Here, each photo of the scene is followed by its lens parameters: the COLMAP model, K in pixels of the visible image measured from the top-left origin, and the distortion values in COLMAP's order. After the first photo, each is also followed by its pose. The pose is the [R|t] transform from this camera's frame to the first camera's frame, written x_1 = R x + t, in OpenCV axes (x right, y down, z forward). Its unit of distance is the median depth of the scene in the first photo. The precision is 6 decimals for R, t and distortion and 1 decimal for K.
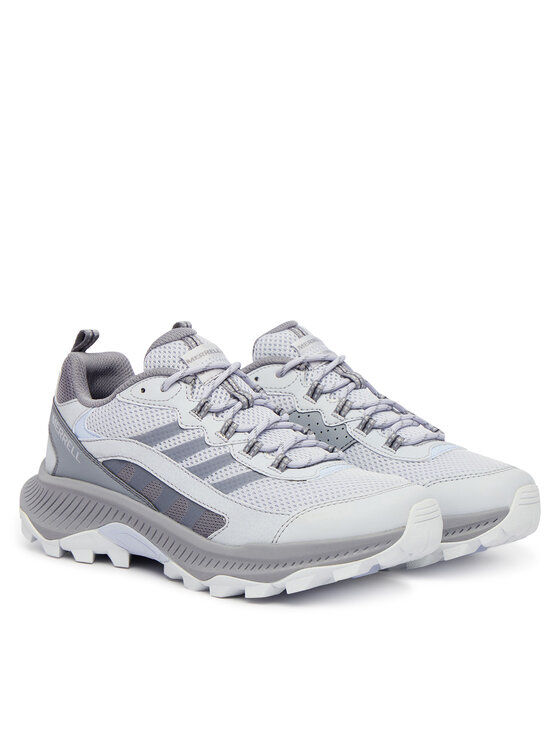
lens RADIAL K [[2069.5, 0, 280.0], [0, 2069.5, 372.9], [0, 0, 1]] dist [-0.020931, 0.000000]
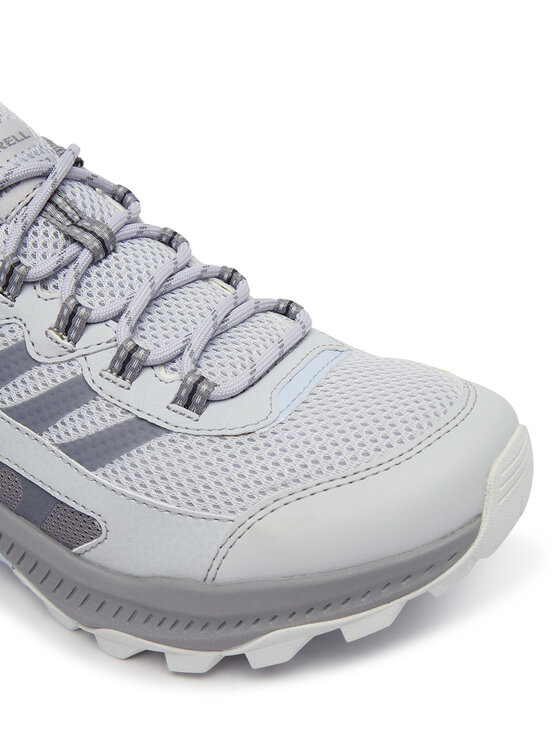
lens RADIAL K [[788.9, 0, 281.3], [0, 788.9, 371.2], [0, 0, 1]] dist [-0.015557, 0.000000]
pose [[0.984296, -0.159912, 0.074768, 0.007504], [0.111905, 0.892805, 0.436321, -0.036830], [-0.136527, -0.421102, 0.896679, 0.832446]]
